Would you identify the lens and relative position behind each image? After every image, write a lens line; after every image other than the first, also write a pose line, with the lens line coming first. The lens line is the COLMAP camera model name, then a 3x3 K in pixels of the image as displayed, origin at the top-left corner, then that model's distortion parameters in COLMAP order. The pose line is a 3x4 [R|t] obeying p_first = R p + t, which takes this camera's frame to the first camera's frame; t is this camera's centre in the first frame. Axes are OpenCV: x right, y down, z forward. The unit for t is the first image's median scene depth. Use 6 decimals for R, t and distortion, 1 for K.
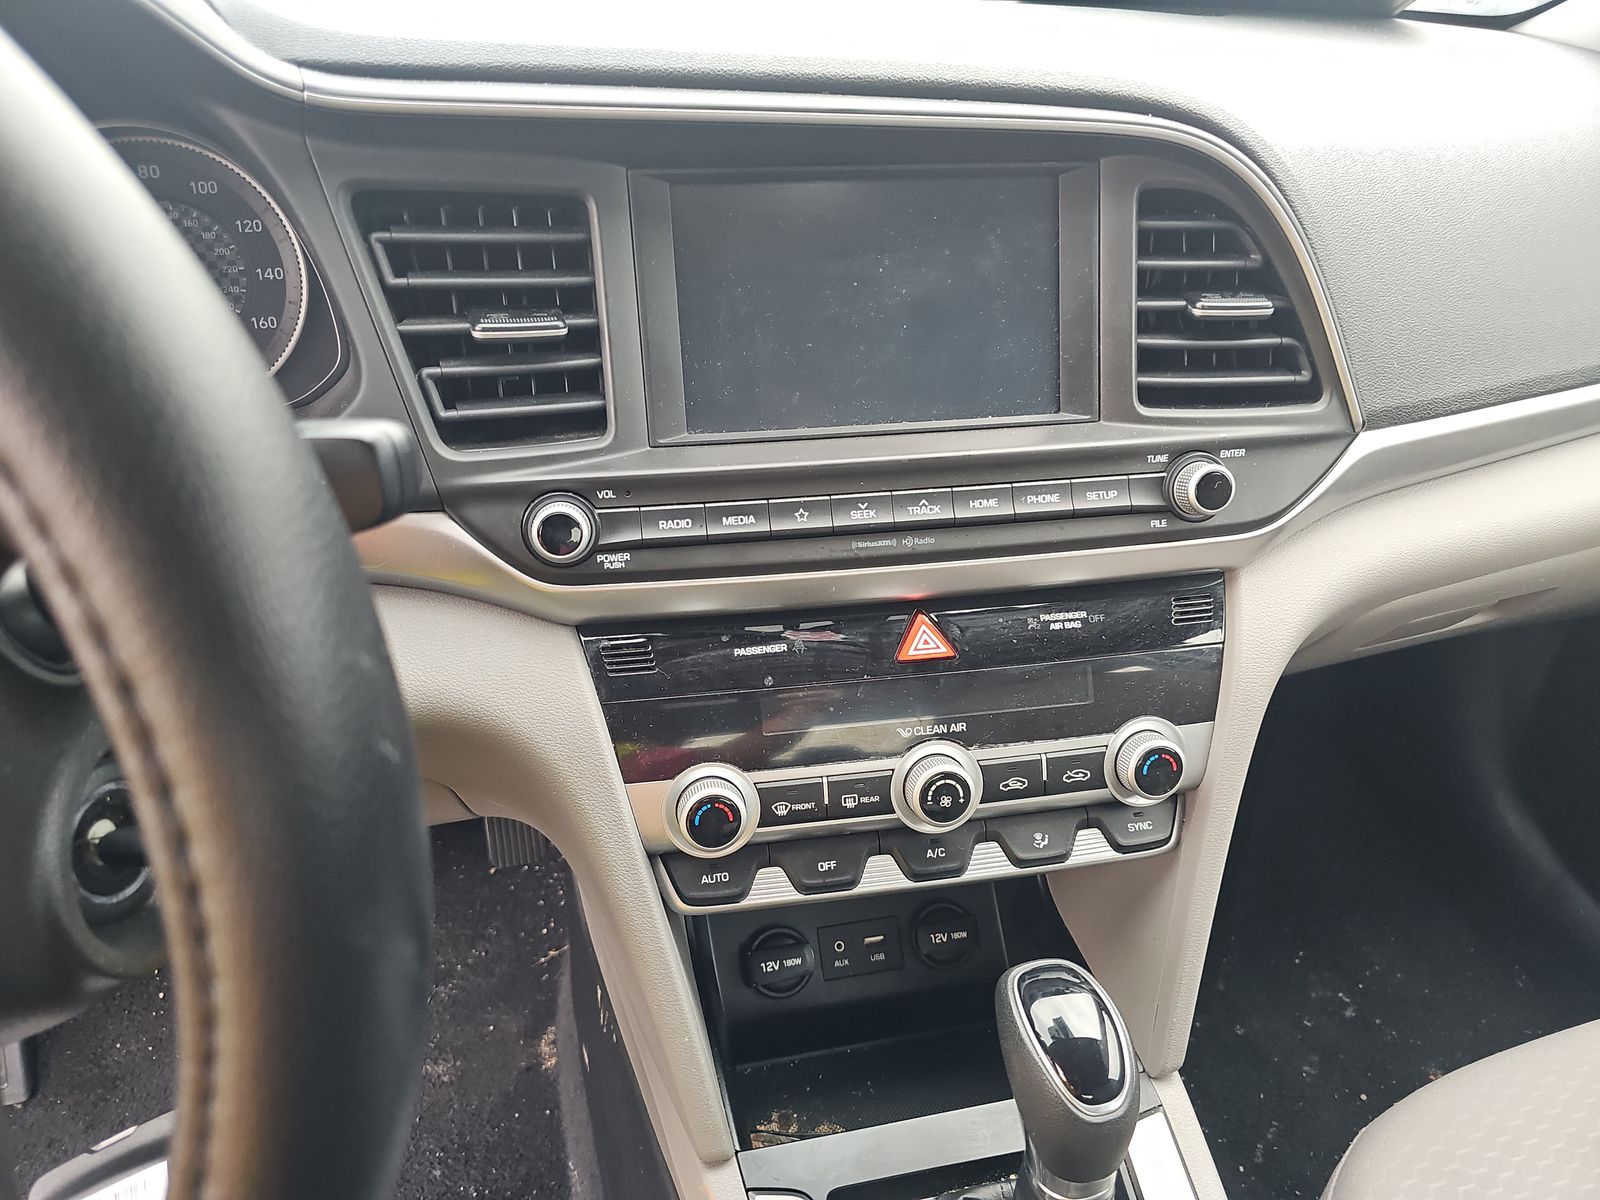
lens RADIAL K [[1061.7, 0, 799.8], [0, 1061.7, 600.8], [0, 0, 1]] dist [0.030842, -0.031470]
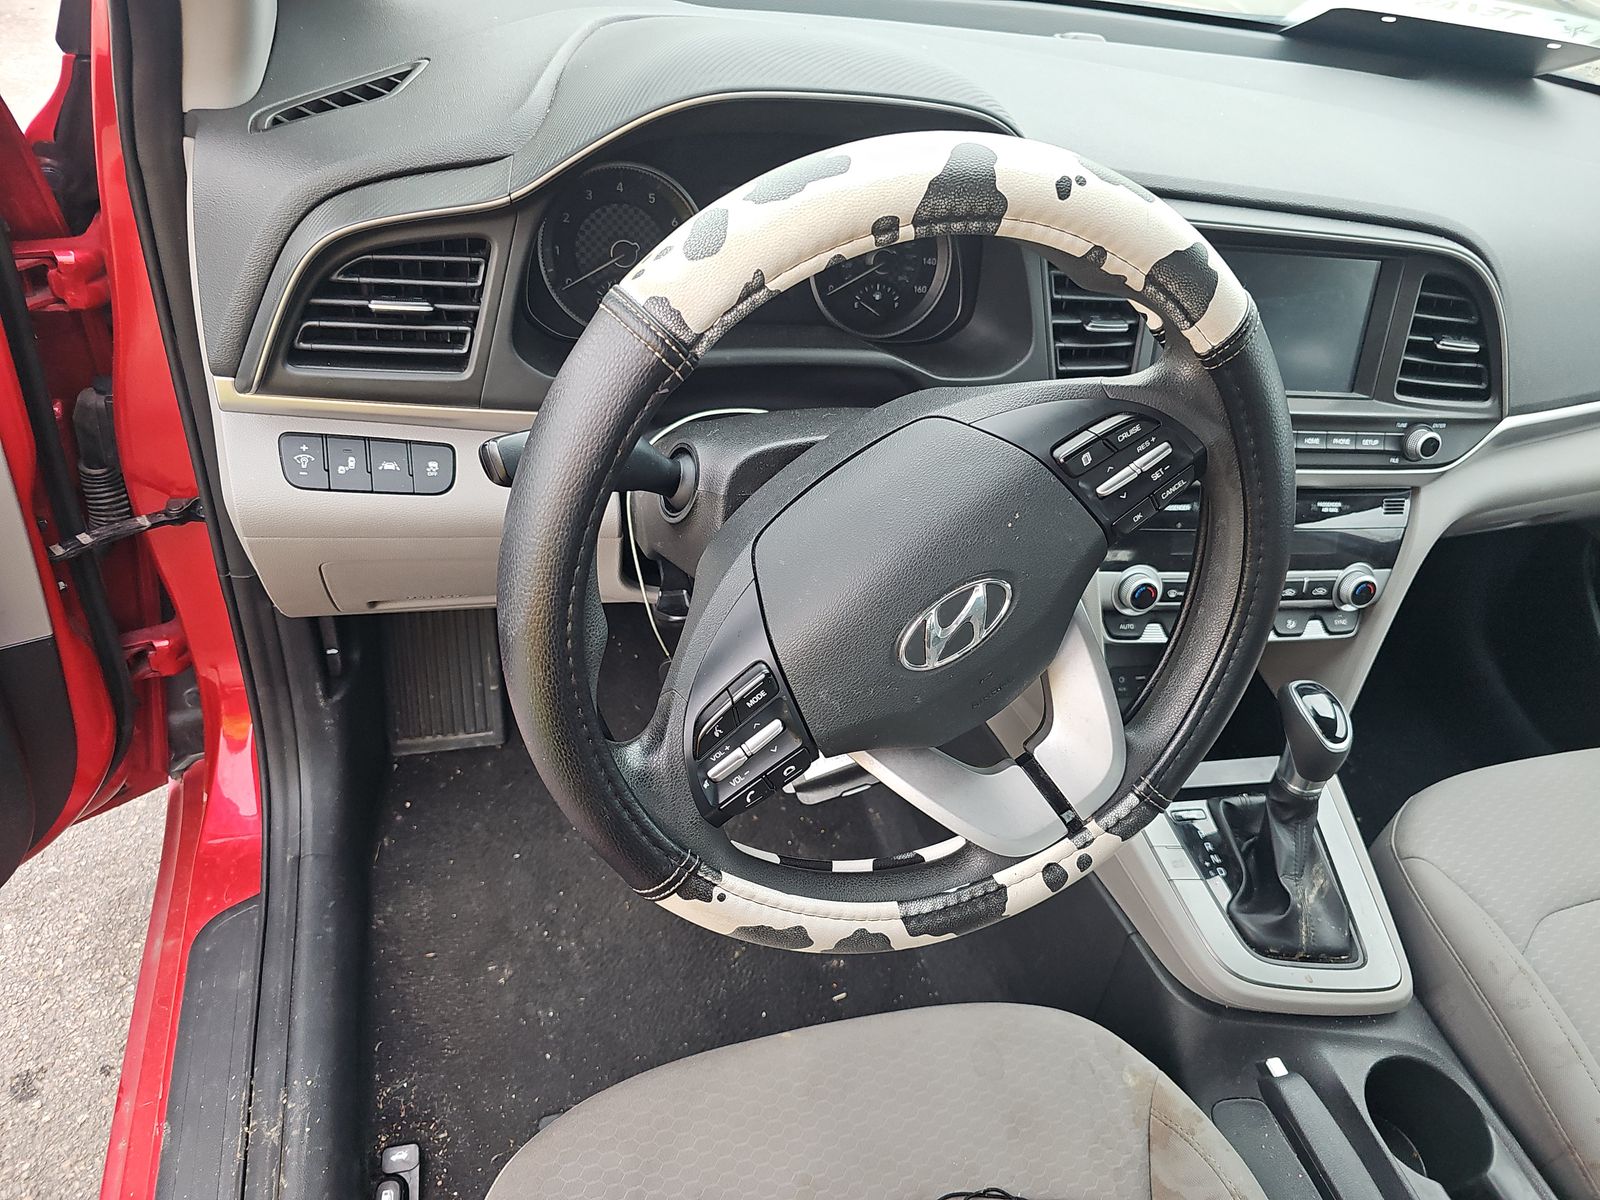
lens RADIAL K [[1061.7, 0, 802.0], [0, 1061.7, 608.8], [0, 0, 1]] dist [0.030842, -0.031470]
pose [[0.992433, 0.093984, 0.079018, -0.792861], [-0.106580, 0.978912, 0.174278, -0.034094], [-0.060972, -0.181381, 0.981521, -0.788640]]
